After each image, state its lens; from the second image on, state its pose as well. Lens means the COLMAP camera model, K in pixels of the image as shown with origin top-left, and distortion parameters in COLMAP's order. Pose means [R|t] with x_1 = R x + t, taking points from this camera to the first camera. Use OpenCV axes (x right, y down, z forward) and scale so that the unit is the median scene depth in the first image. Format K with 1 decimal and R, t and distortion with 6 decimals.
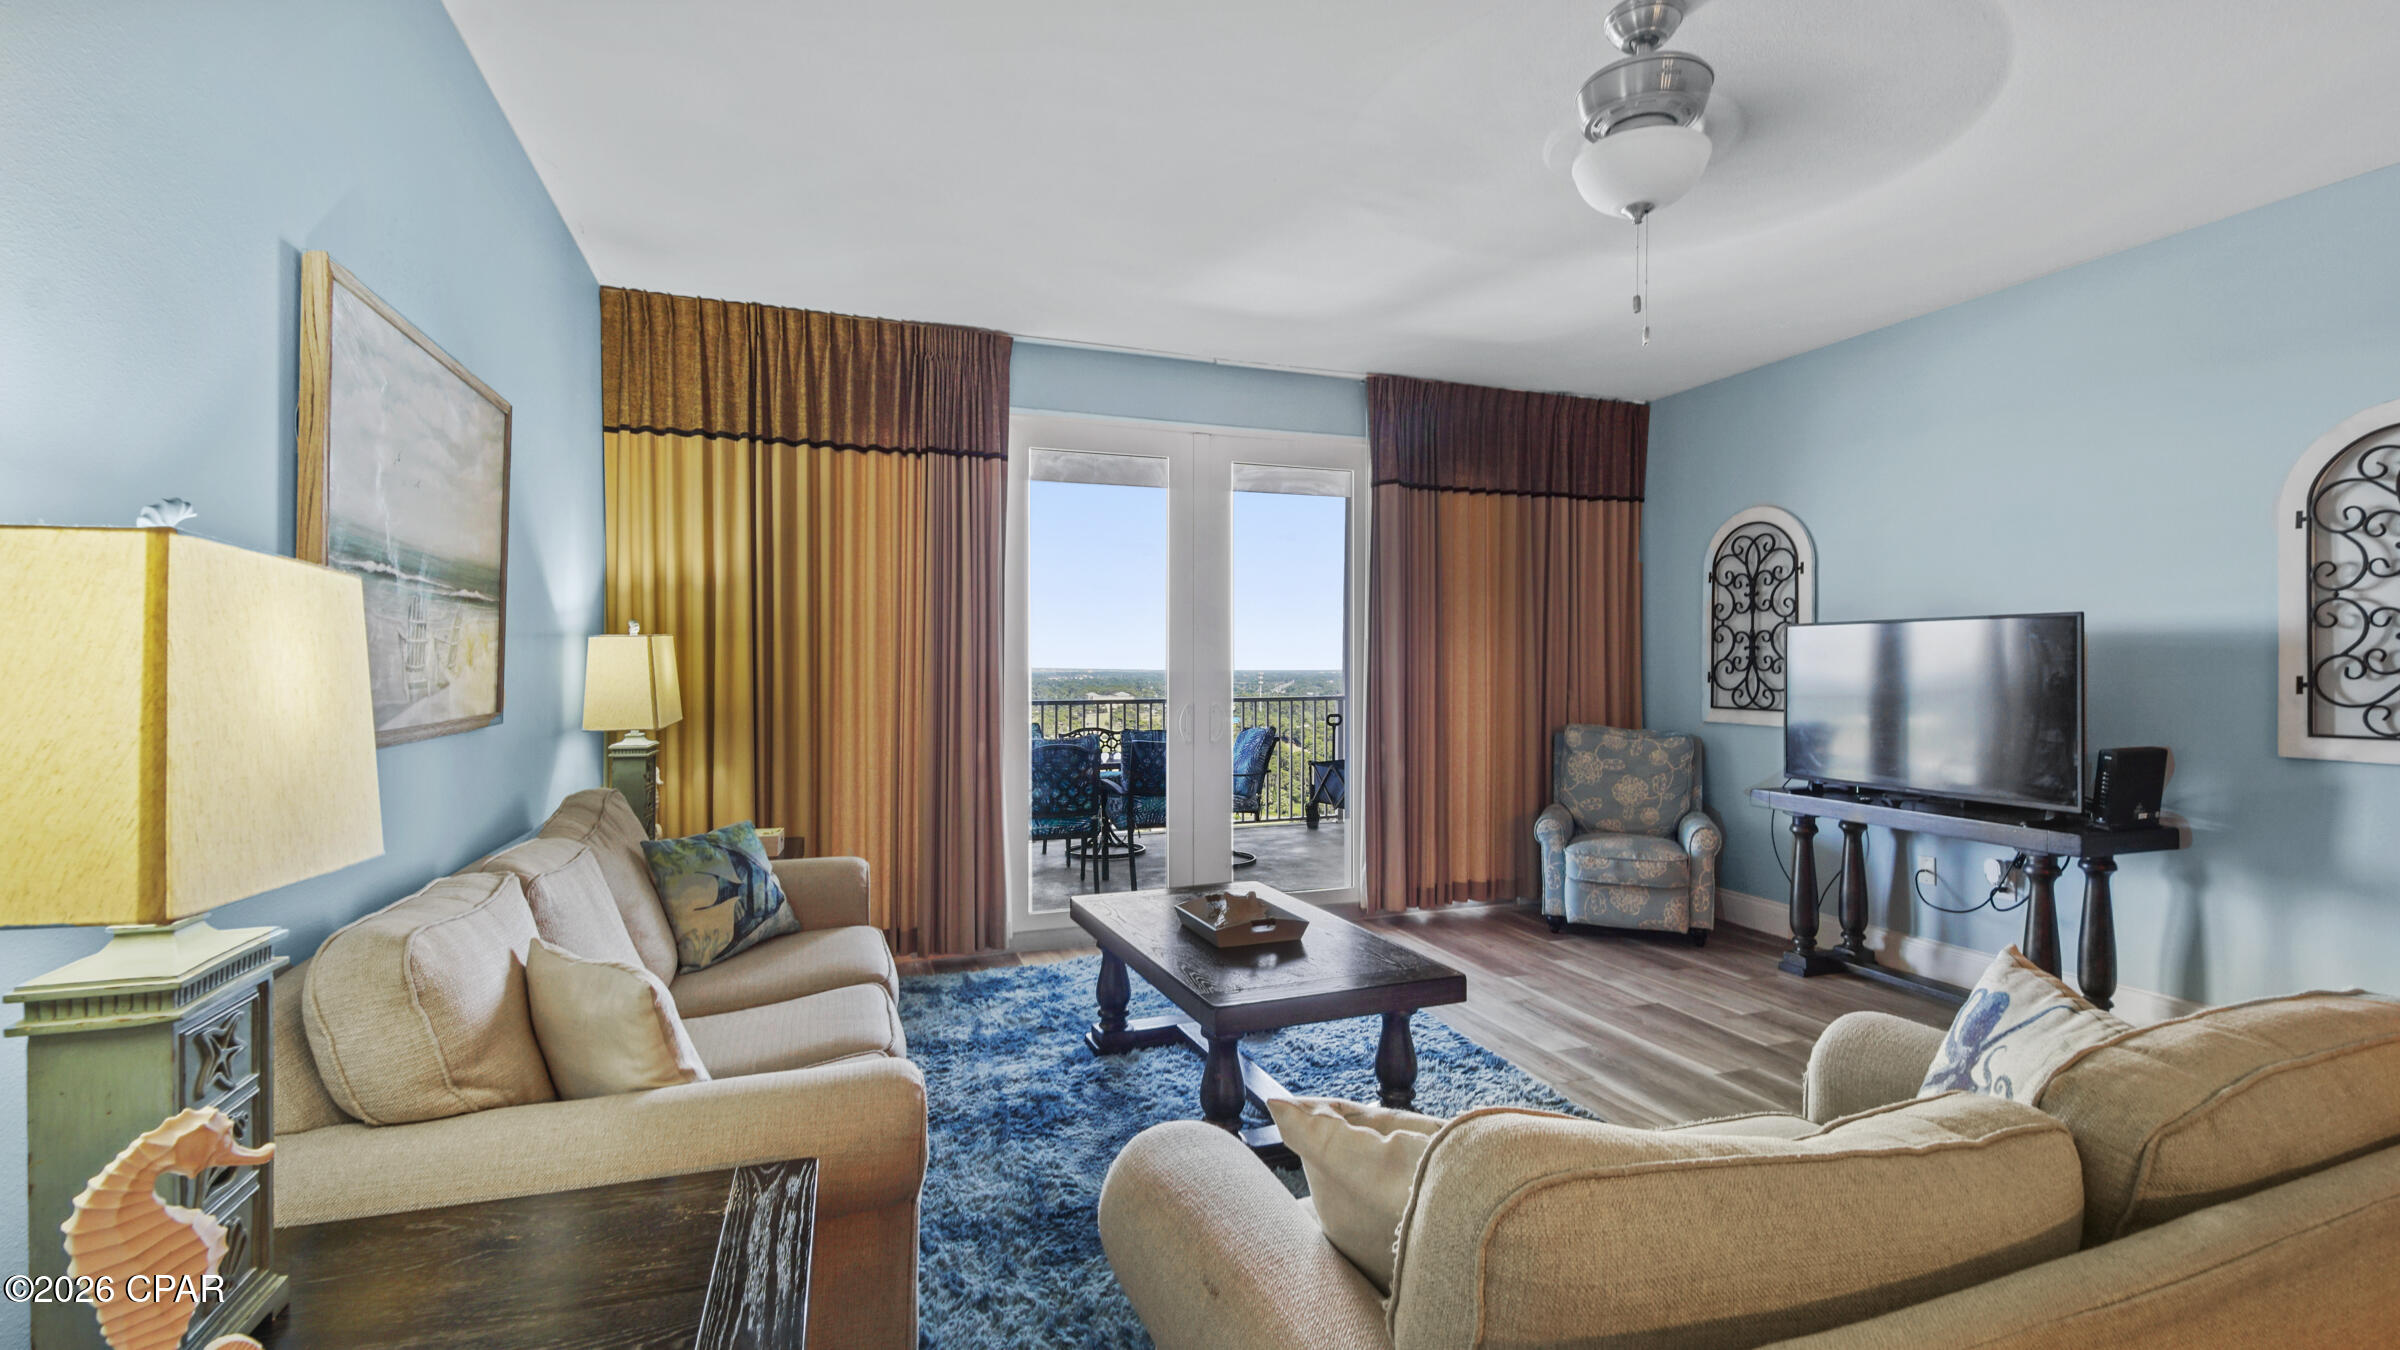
lens RADIAL K [[1068.8, 0, 1205.8], [0, 1068.8, 681.1], [0, 0, 1]] dist [0.038320, -0.023007]
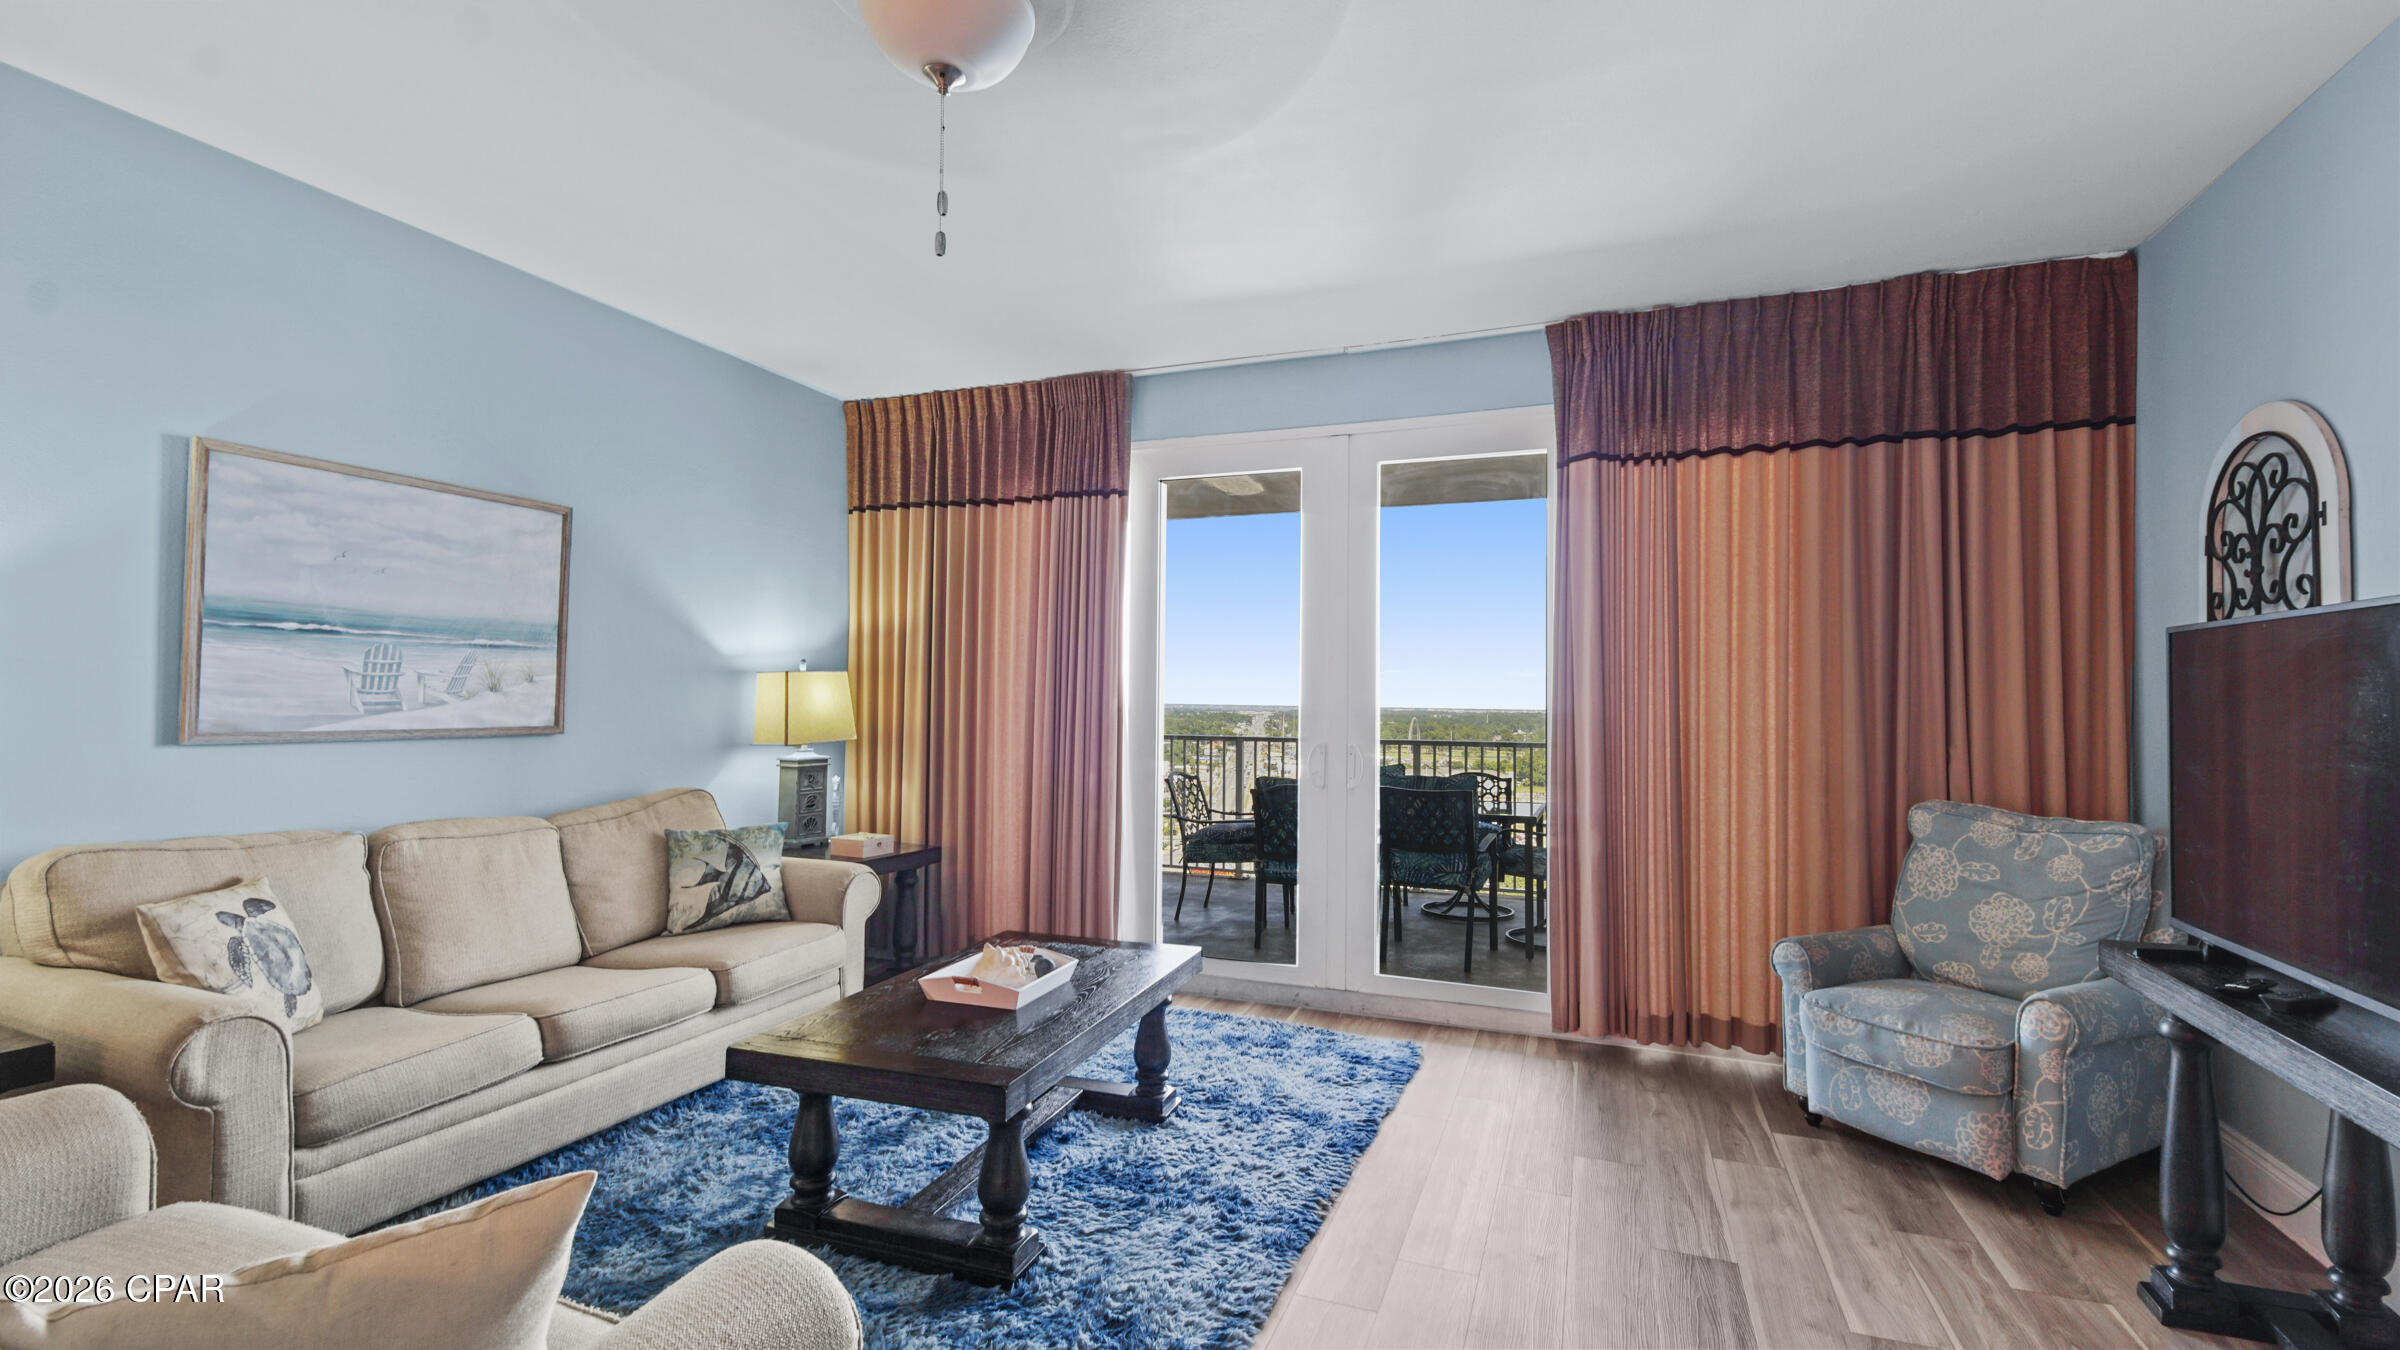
lens RADIAL K [[1068.8, 0, 1205.8], [0, 1068.8, 681.1], [0, 0, 1]] dist [0.038320, -0.023007]
pose [[0.742527, -0.004745, -0.669800, 0.517817], [-0.018891, 0.999429, -0.028022, -0.003529], [0.669550, 0.033461, 0.742013, 0.291764]]
